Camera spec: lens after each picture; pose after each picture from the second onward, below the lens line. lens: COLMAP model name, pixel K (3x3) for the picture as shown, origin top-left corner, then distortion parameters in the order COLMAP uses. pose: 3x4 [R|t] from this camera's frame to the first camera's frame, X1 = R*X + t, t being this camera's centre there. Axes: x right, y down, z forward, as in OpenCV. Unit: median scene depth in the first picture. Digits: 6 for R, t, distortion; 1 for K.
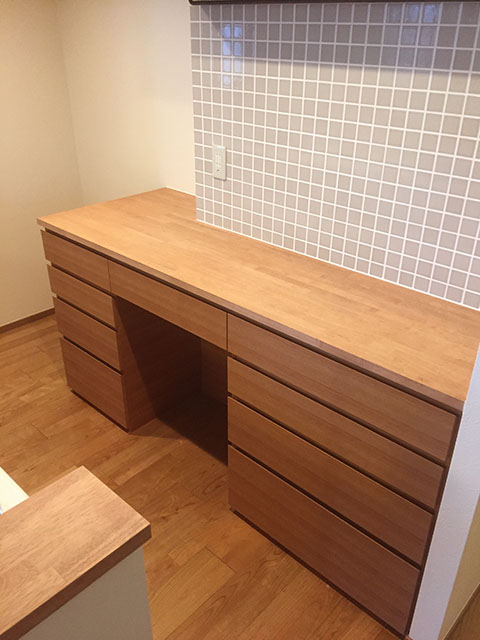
lens RADIAL K [[549.1, 0, 240.0], [0, 549.1, 320.0], [0, 0, 1]] dist [0.084473, -0.106178]
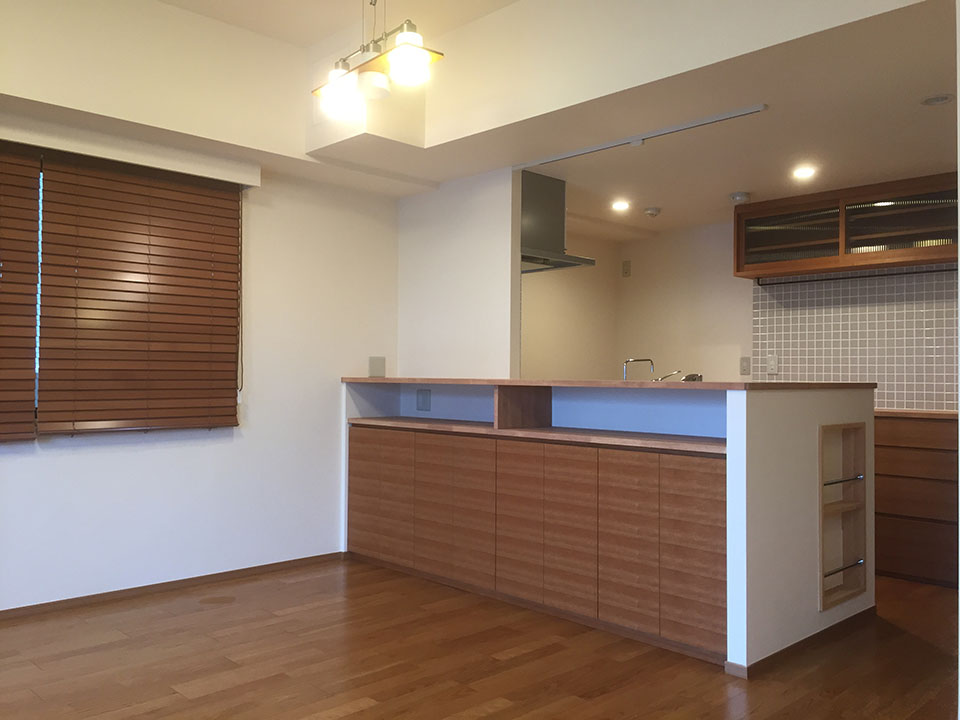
lens RADIAL K [[823.7, 0, 480.0], [0, 823.7, 360.0], [0, 0, 1]] dist [0.084473, -0.106178]
pose [[0.998775, -0.000490, -0.049485, -0.881131], [-0.023762, 0.872392, -0.488228, 1.057112], [0.043410, 0.488806, 0.871312, -1.387553]]
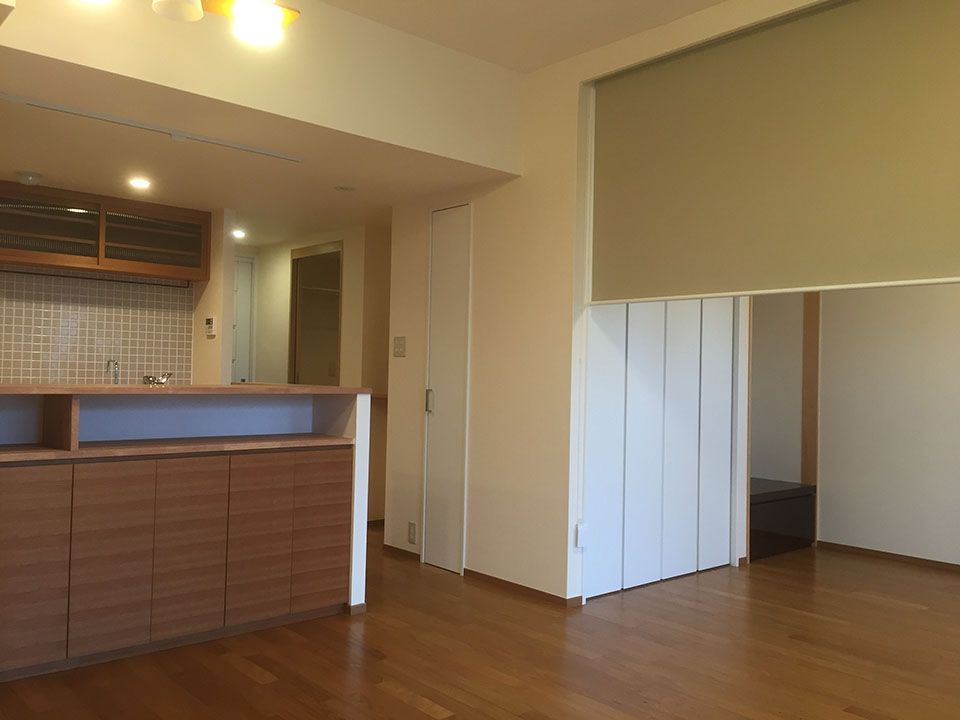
lens RADIAL K [[823.7, 0, 480.0], [0, 823.7, 360.0], [0, 0, 1]] dist [0.084473, -0.106178]
pose [[0.090719, 0.009759, 0.995829, -2.442605], [0.450998, 0.891133, -0.049819, 0.493456], [-0.887903, 0.453636, 0.076441, -0.432399]]
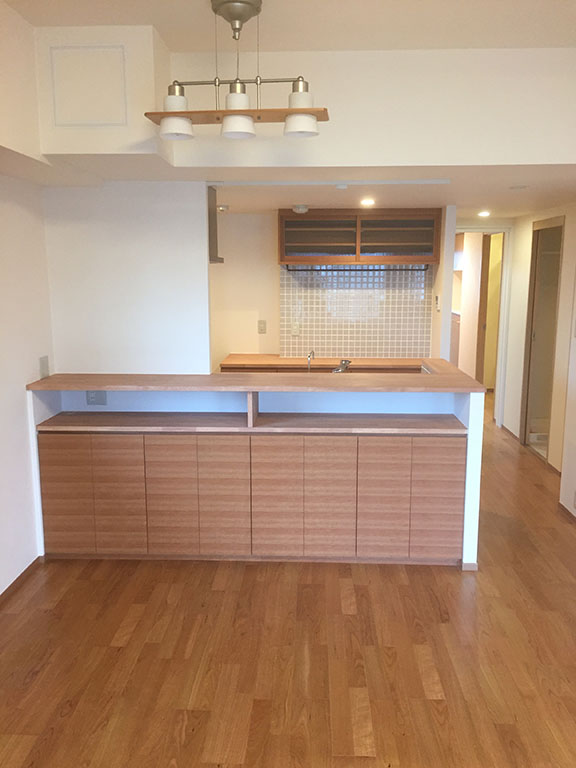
lens RADIAL K [[659.0, 0, 288.0], [0, 659.0, 384.0], [0, 0, 1]] dist [0.084473, -0.106178]
pose [[0.753962, -0.121083, 0.645662, -2.066829], [0.315835, 0.928630, -0.194663, 0.510603], [-0.576011, 0.350692, 0.738394, -1.057984]]
